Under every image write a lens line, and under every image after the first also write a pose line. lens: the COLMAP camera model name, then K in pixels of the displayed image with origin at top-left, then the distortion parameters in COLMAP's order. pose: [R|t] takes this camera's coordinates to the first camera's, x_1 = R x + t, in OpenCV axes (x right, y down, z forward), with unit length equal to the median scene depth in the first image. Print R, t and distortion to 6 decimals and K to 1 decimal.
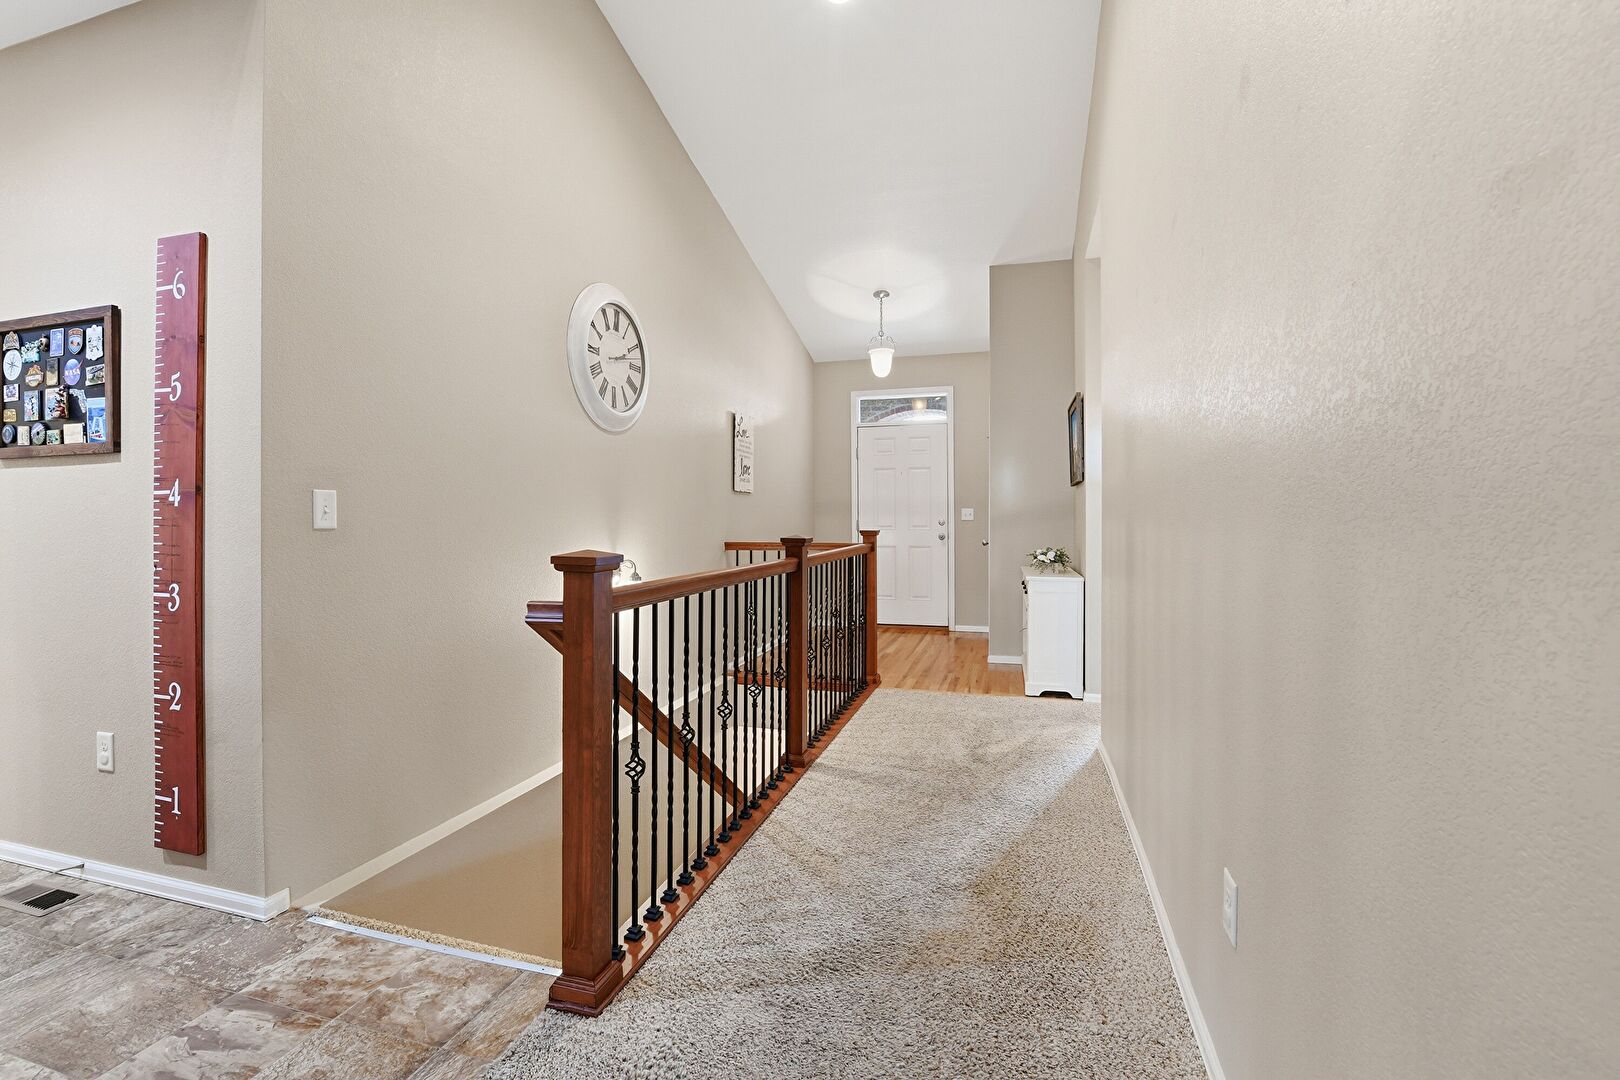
lens RADIAL K [[717.6, 0, 804.6], [0, 717.6, 528.3], [0, 0, 1]] dist [-0.008562, -0.004220]
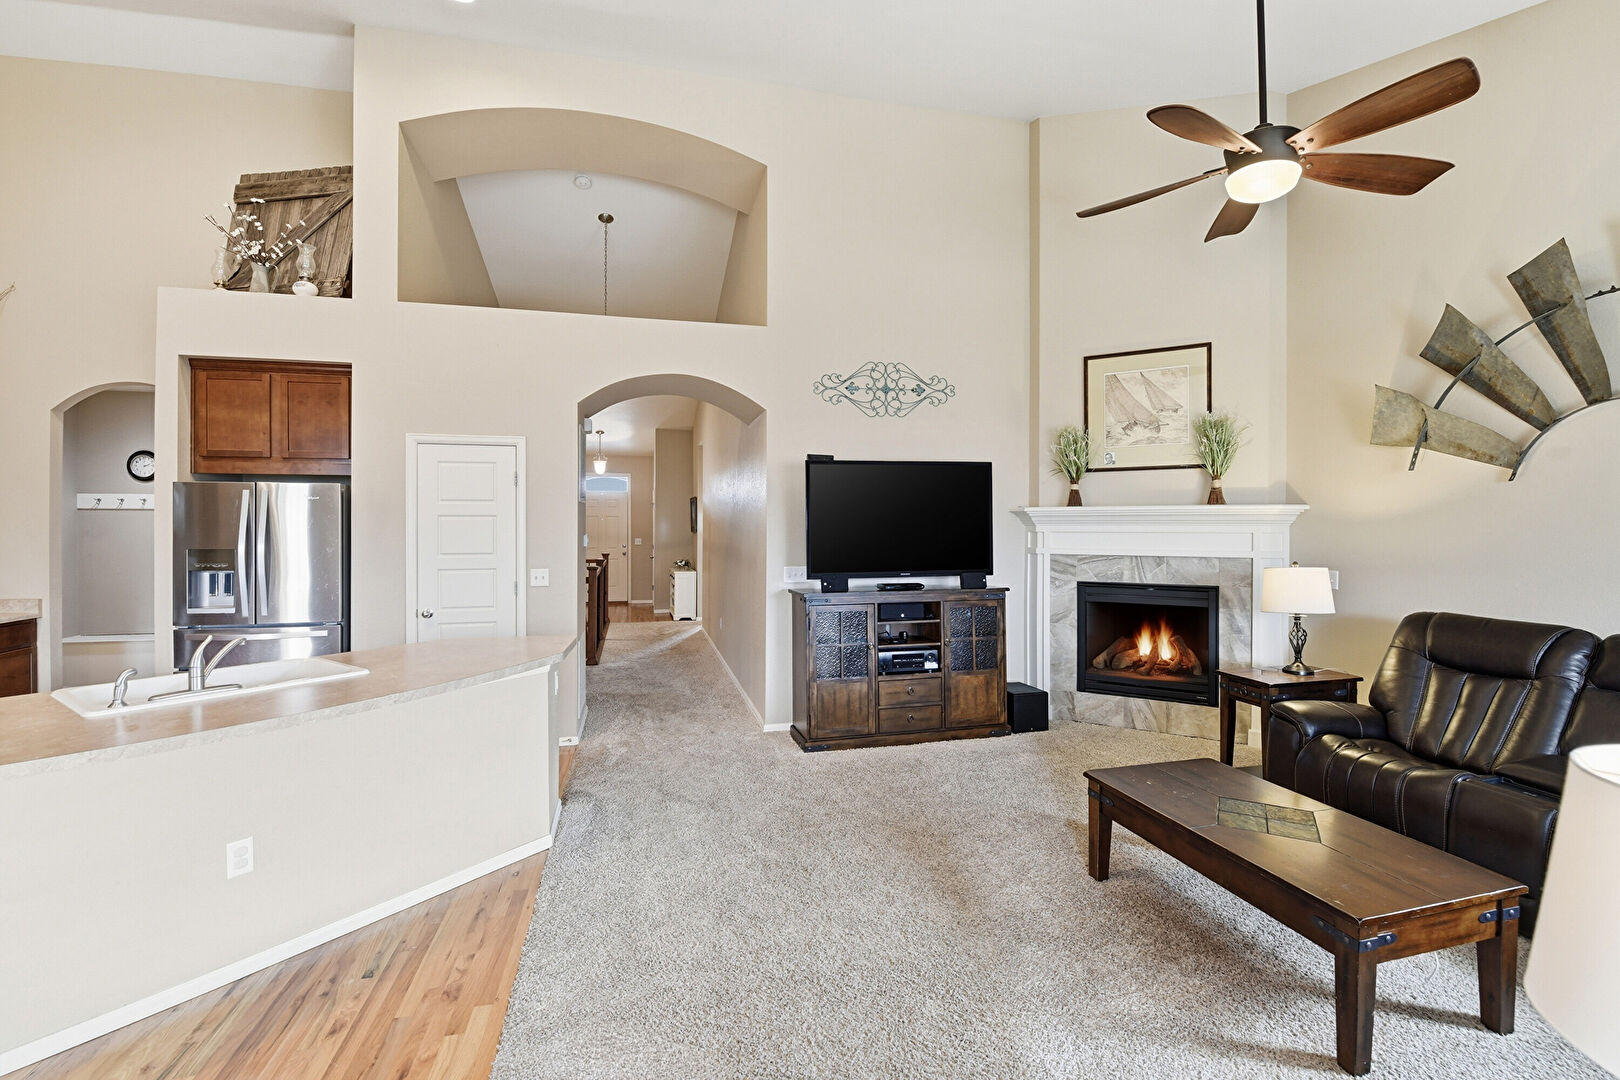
lens RADIAL K [[717.6, 0, 812.9], [0, 717.6, 531.4], [0, 0, 1]] dist [-0.008562, -0.004220]
pose [[0.863324, 0.000369, 0.504650, -0.474833], [-0.002633, 0.999989, 0.003773, -0.076112], [-0.504643, -0.004586, 0.863316, -1.239141]]
